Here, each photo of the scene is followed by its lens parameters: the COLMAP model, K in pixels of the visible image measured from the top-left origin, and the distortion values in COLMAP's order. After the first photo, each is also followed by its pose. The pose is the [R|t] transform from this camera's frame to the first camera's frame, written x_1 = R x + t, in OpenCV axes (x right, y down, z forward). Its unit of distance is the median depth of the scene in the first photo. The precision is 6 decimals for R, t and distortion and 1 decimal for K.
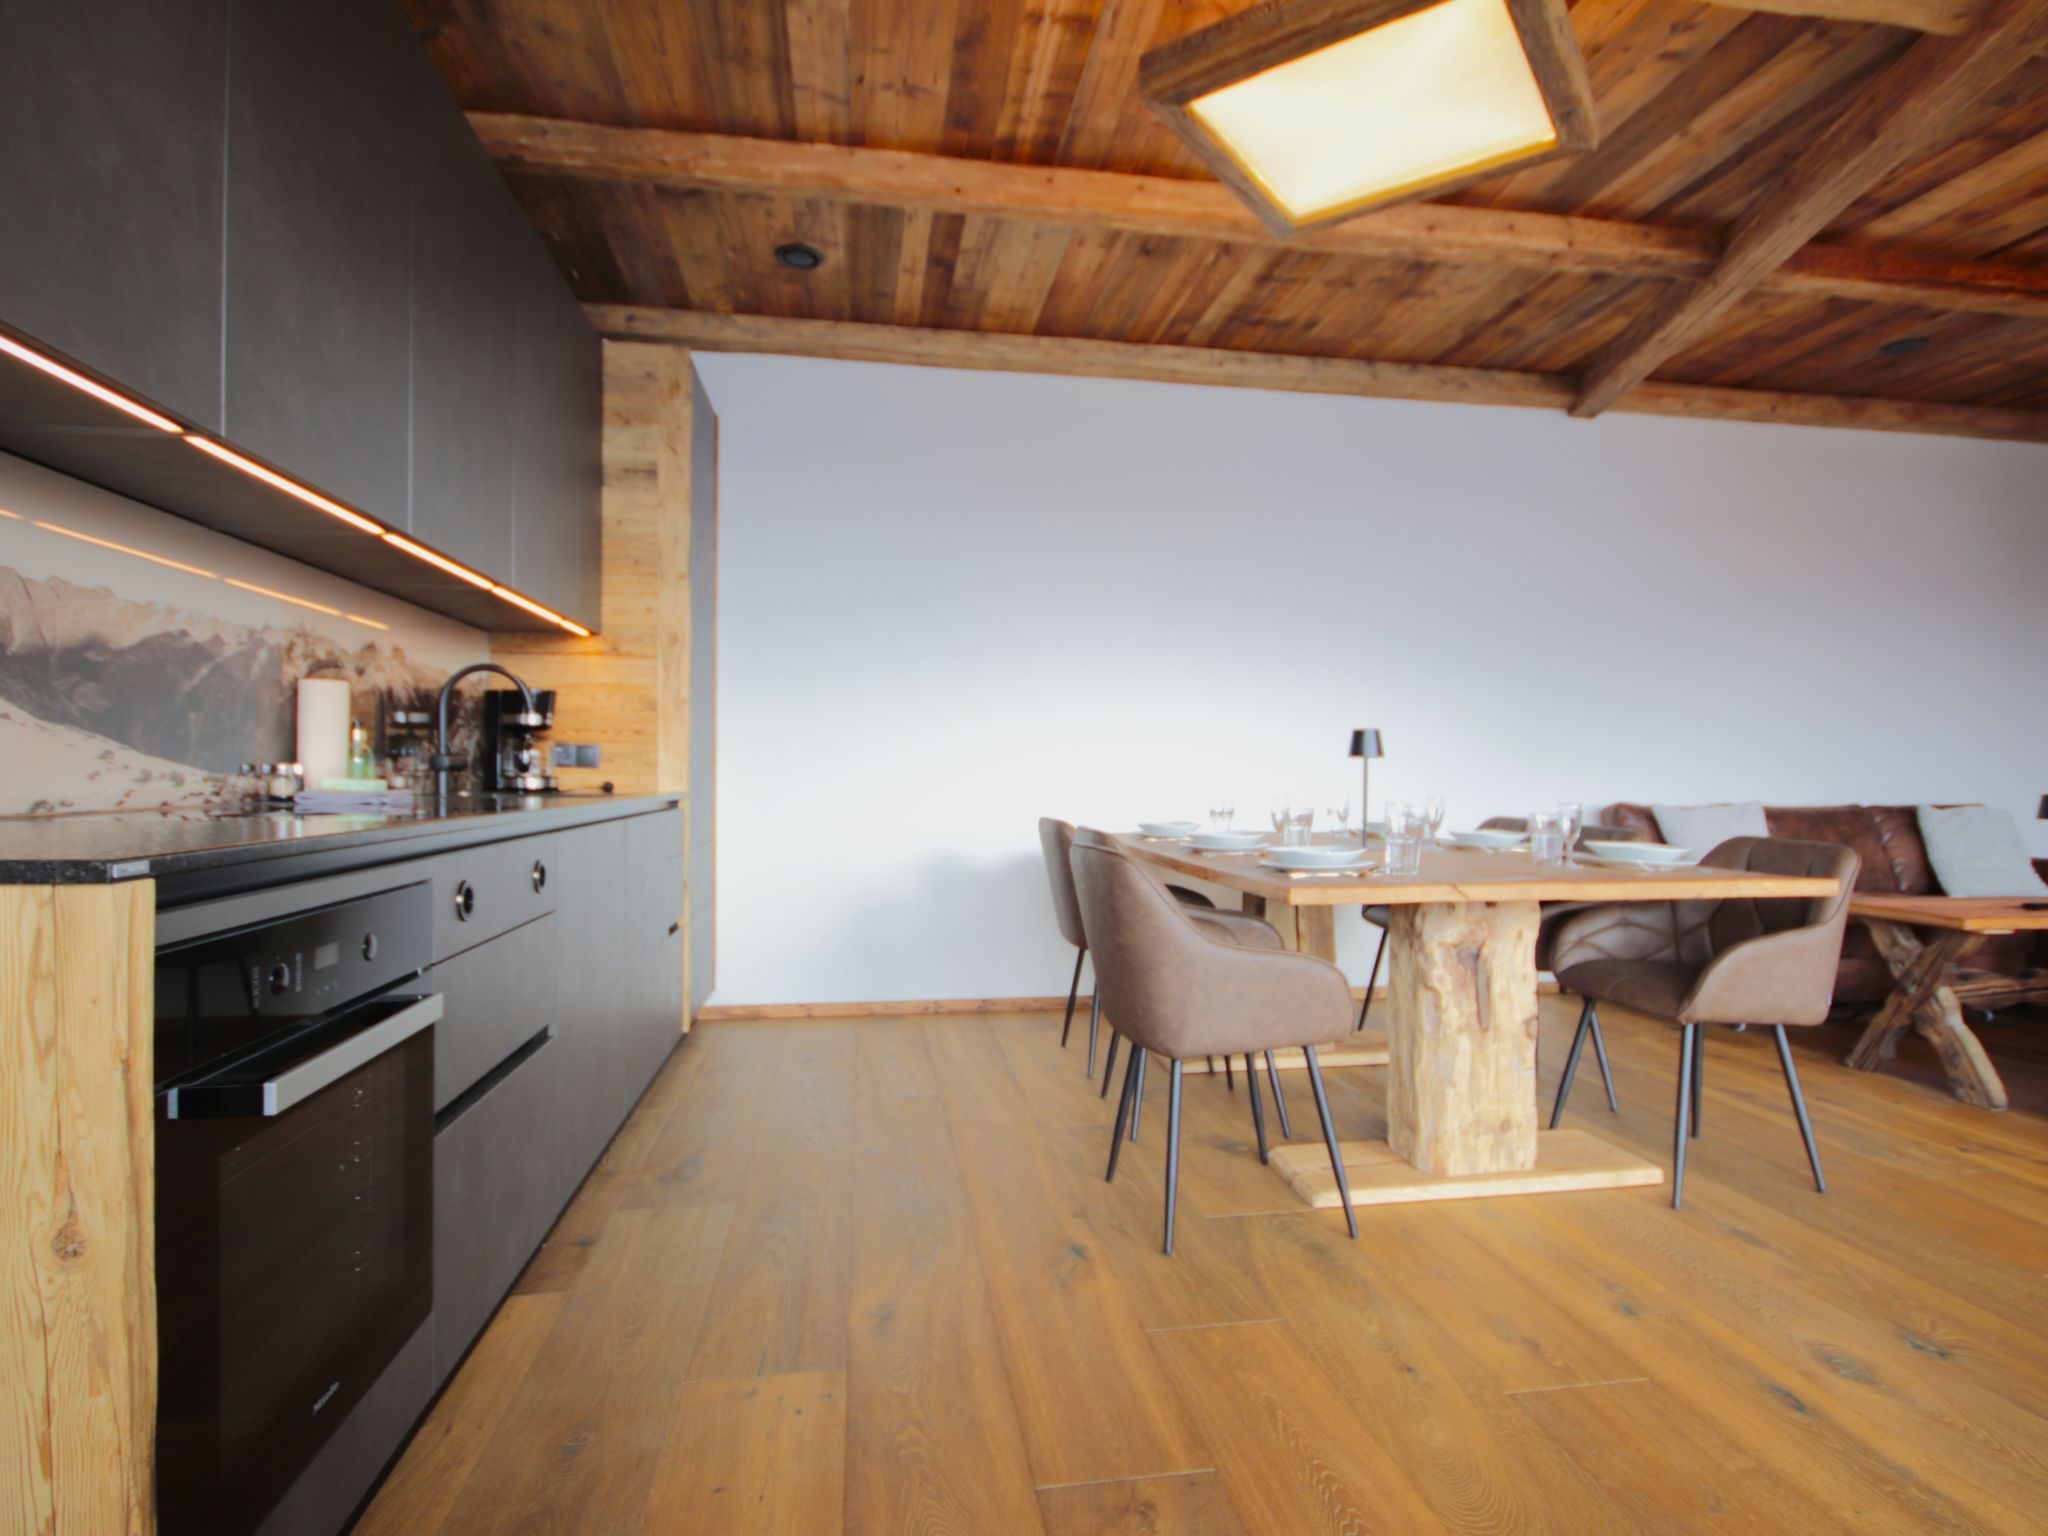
lens RADIAL K [[1060.4, 0, 1040.4], [0, 1060.4, 774.8], [0, 0, 1]] dist [0.004915, -0.007155]
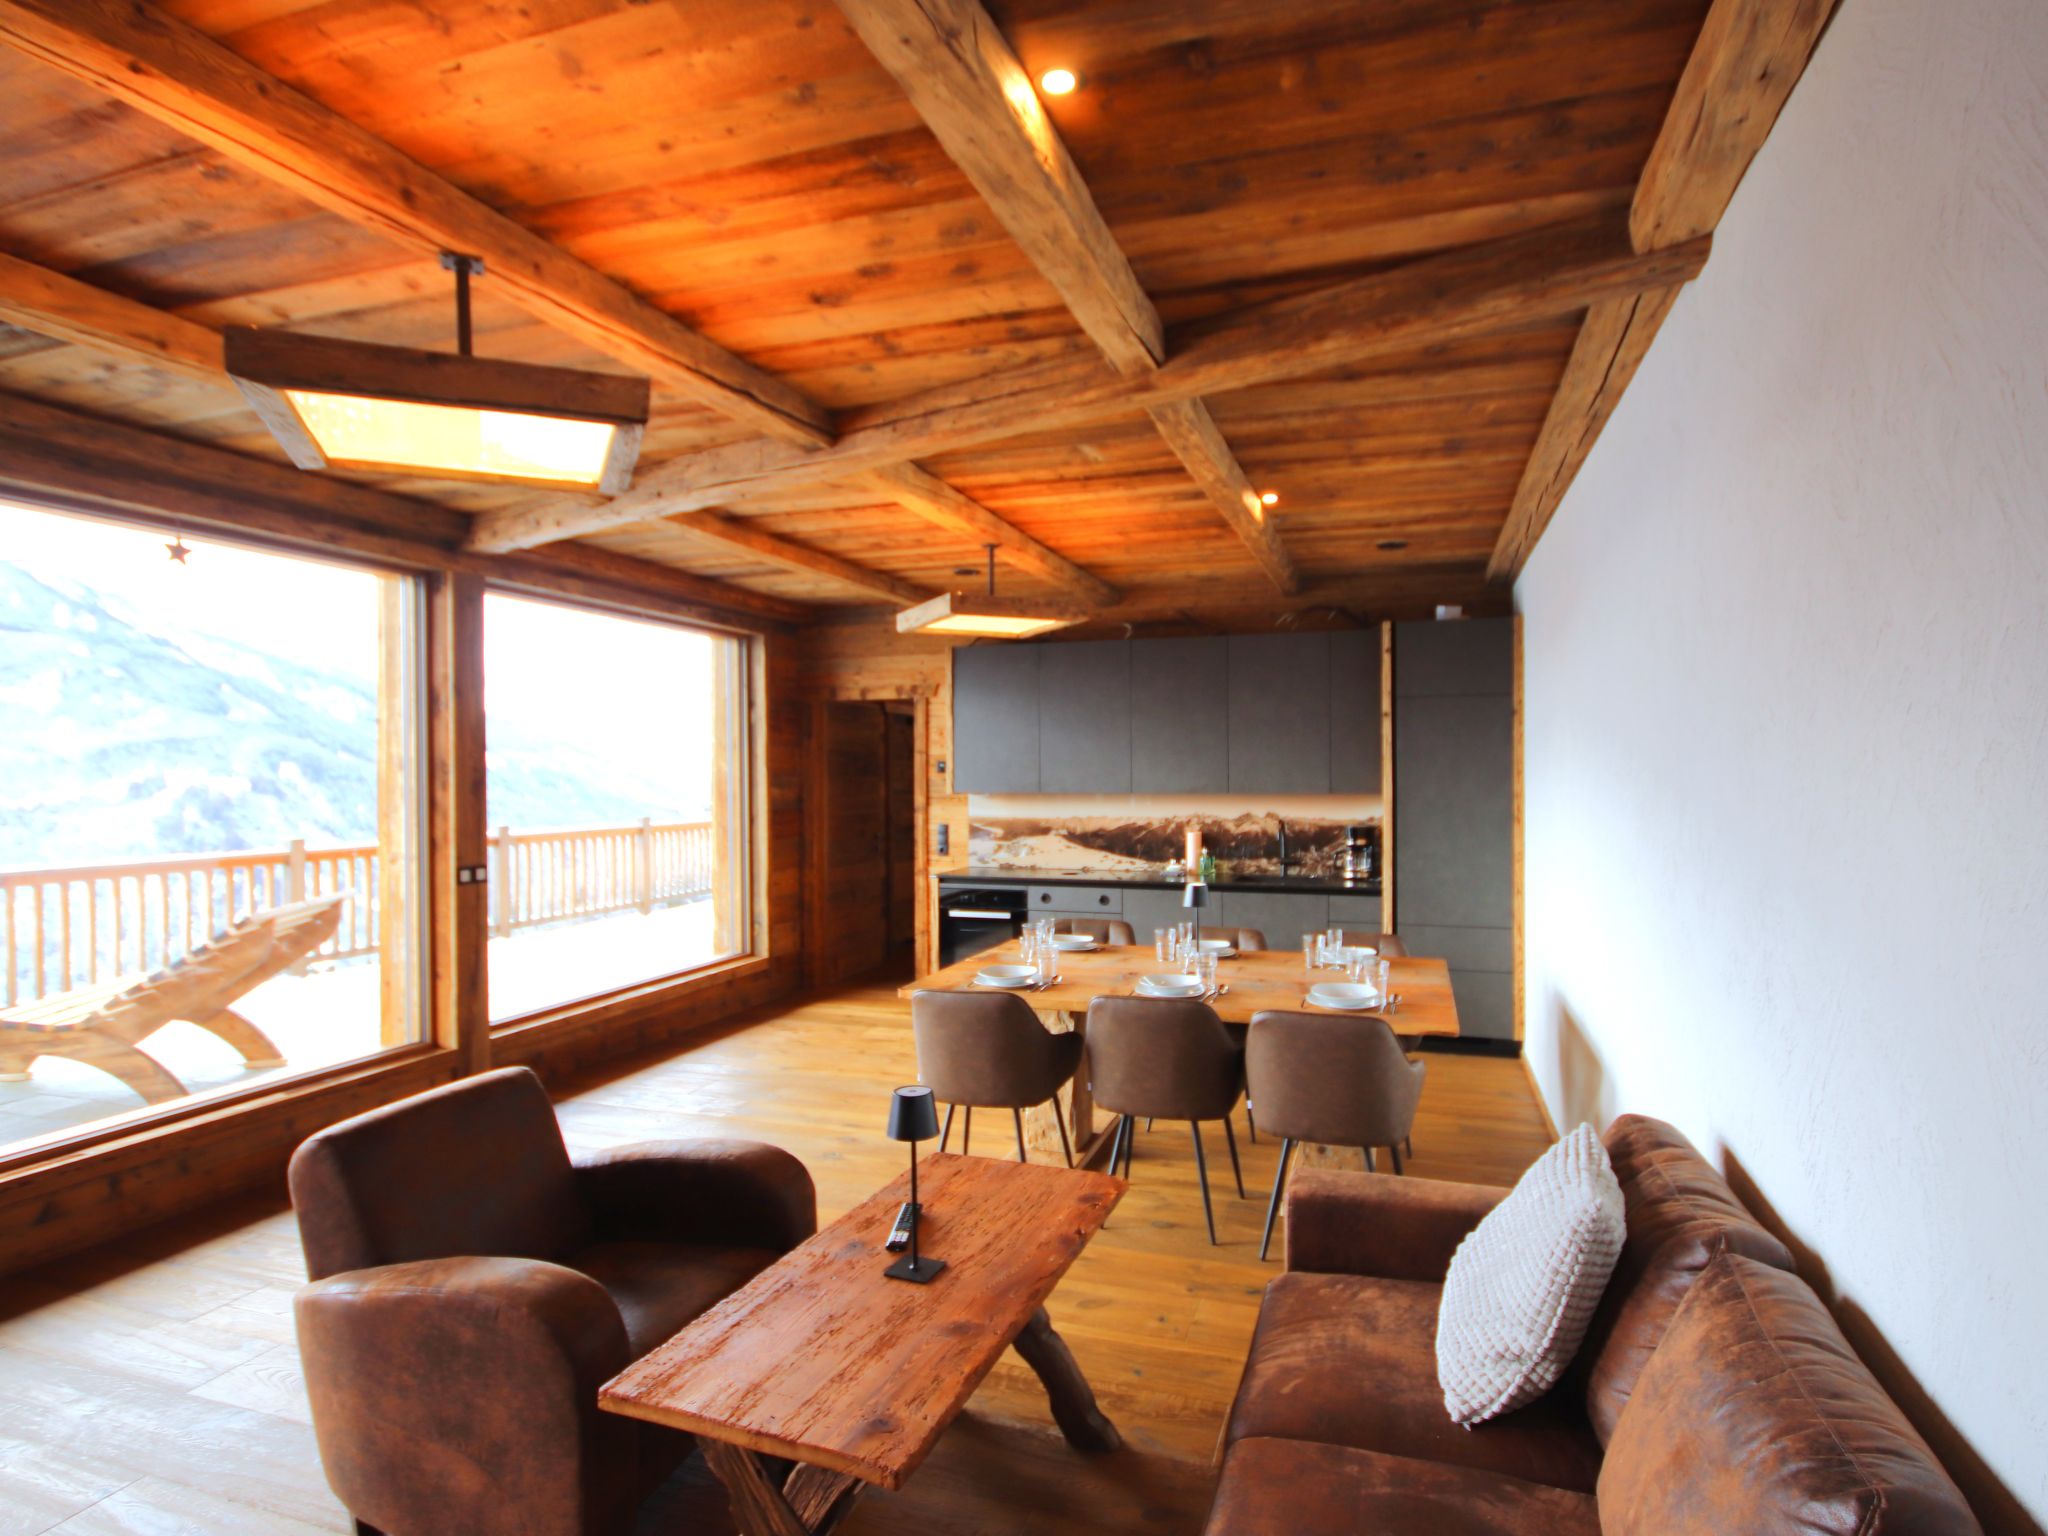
lens RADIAL K [[1101.9, 0, 1044.6], [0, 1101.9, 776.0], [0, 0, 1]] dist [0.003245, -0.006010]
pose [[-0.466914, 0.003250, -0.884297, 1.411784], [-0.000828, 0.999991, 0.004112, -0.163012], [0.884302, 0.002653, -0.466907, 1.310309]]
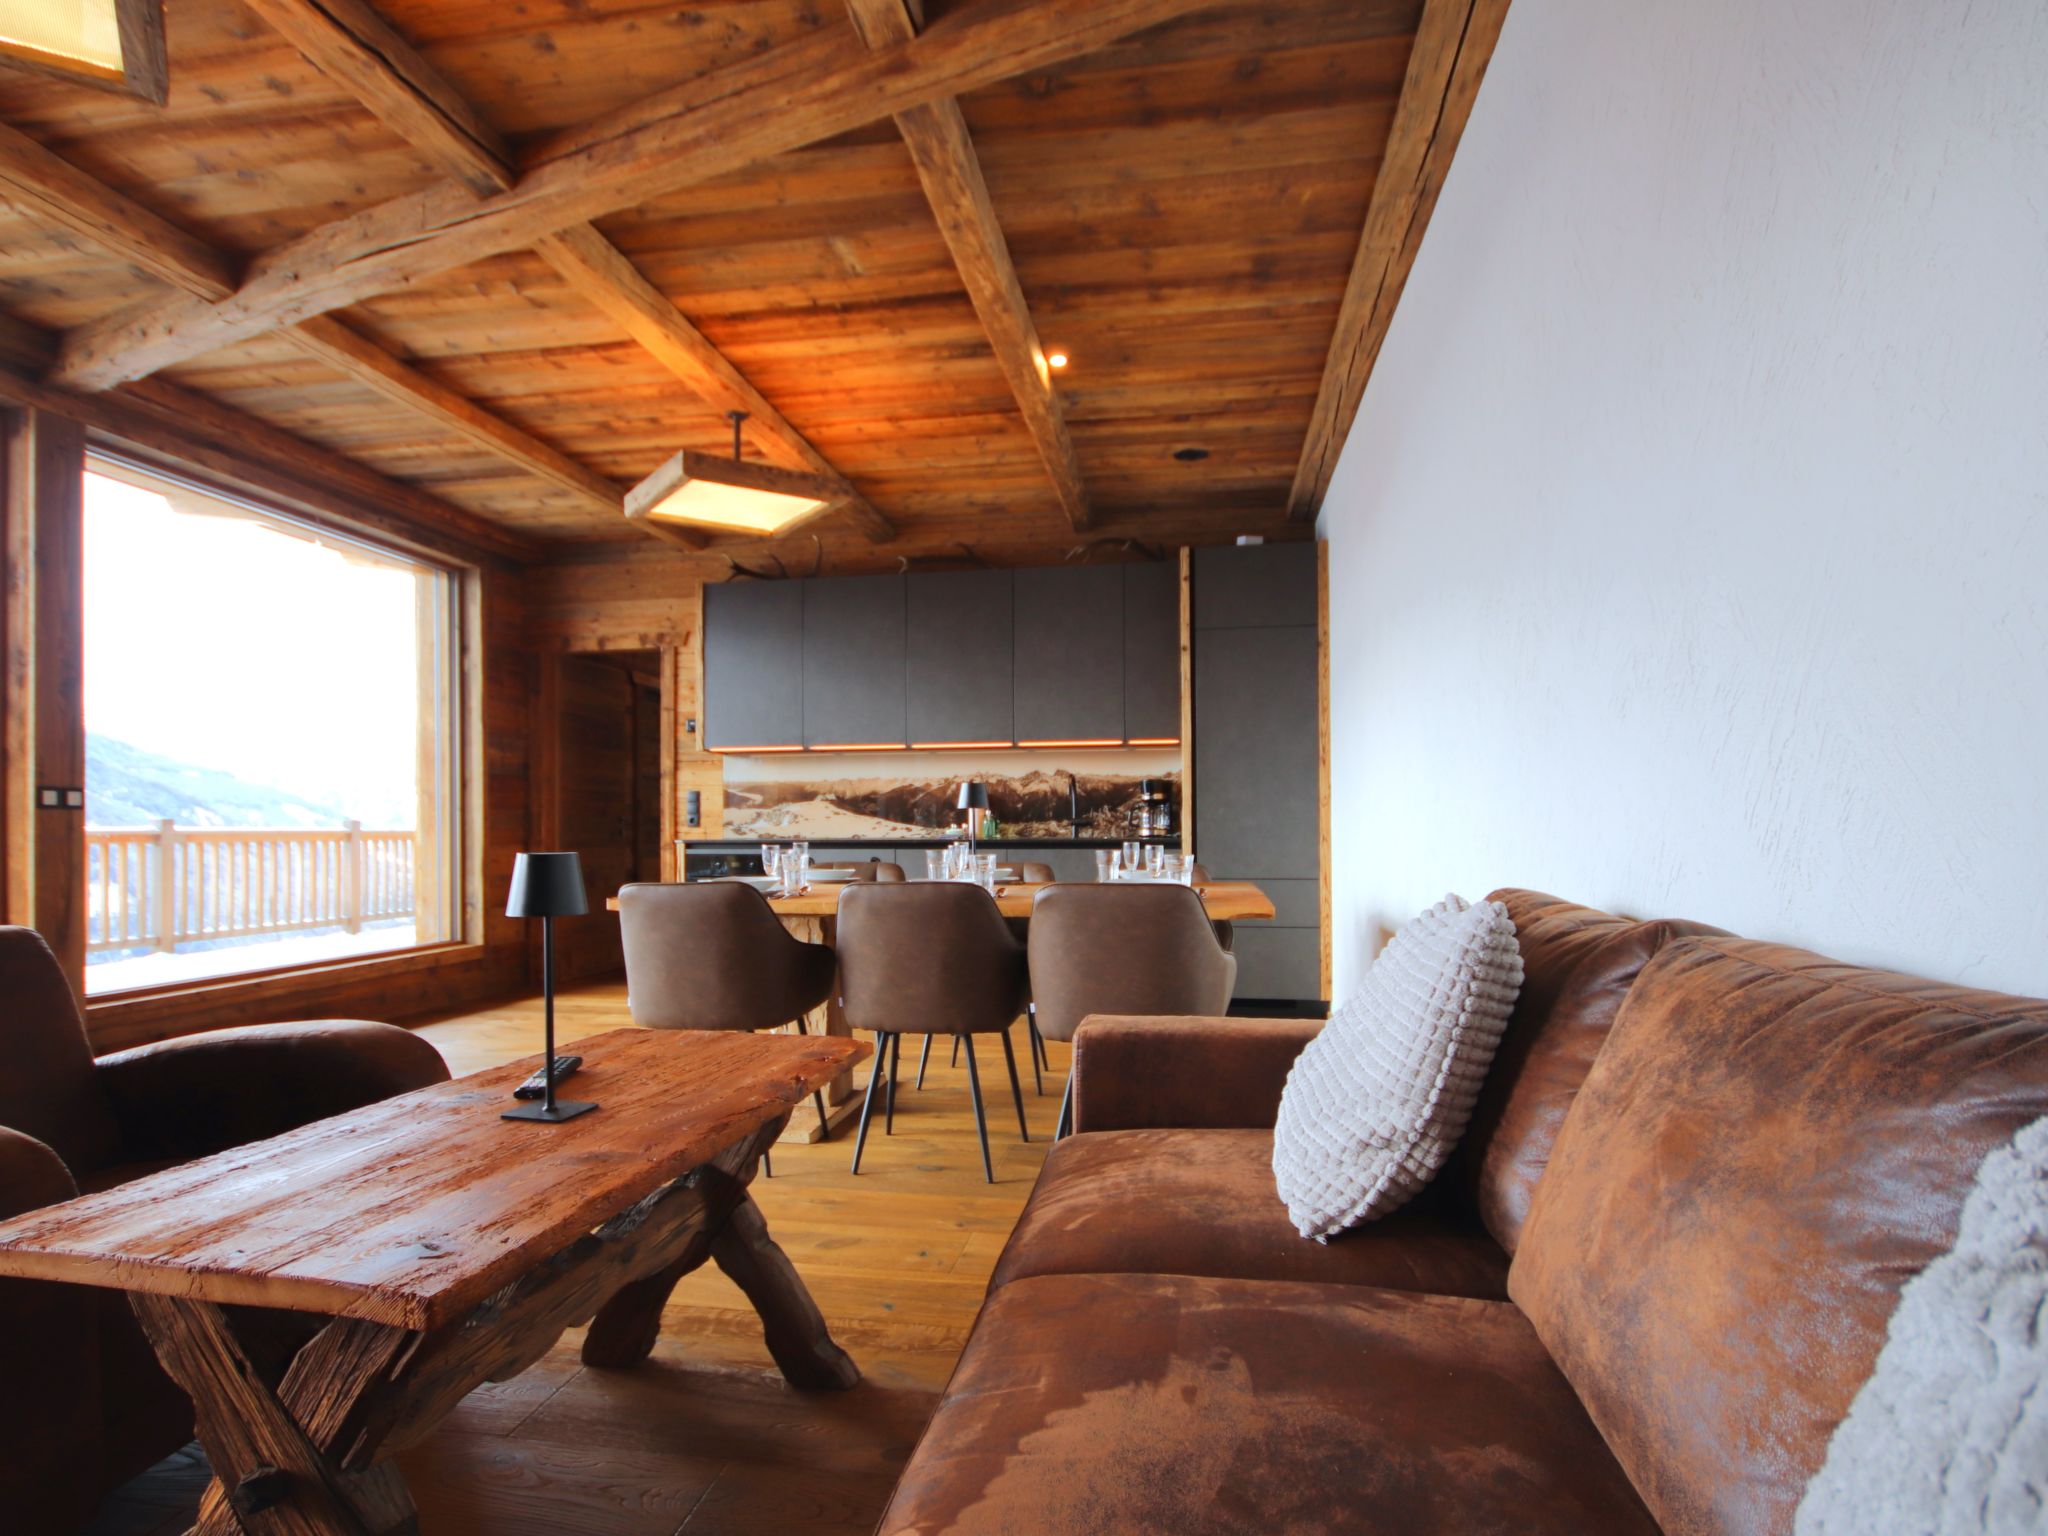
lens RADIAL K [[1145.9, 0, 987.0], [0, 1145.9, 814.0], [0, 0, 1]] dist [-0.005995, 0.008293]
pose [[-0.343443, -0.010346, -0.939117, 1.269888], [-0.001158, 0.999943, -0.010593, -0.003955], [0.939173, -0.002551, -0.343435, 1.273995]]
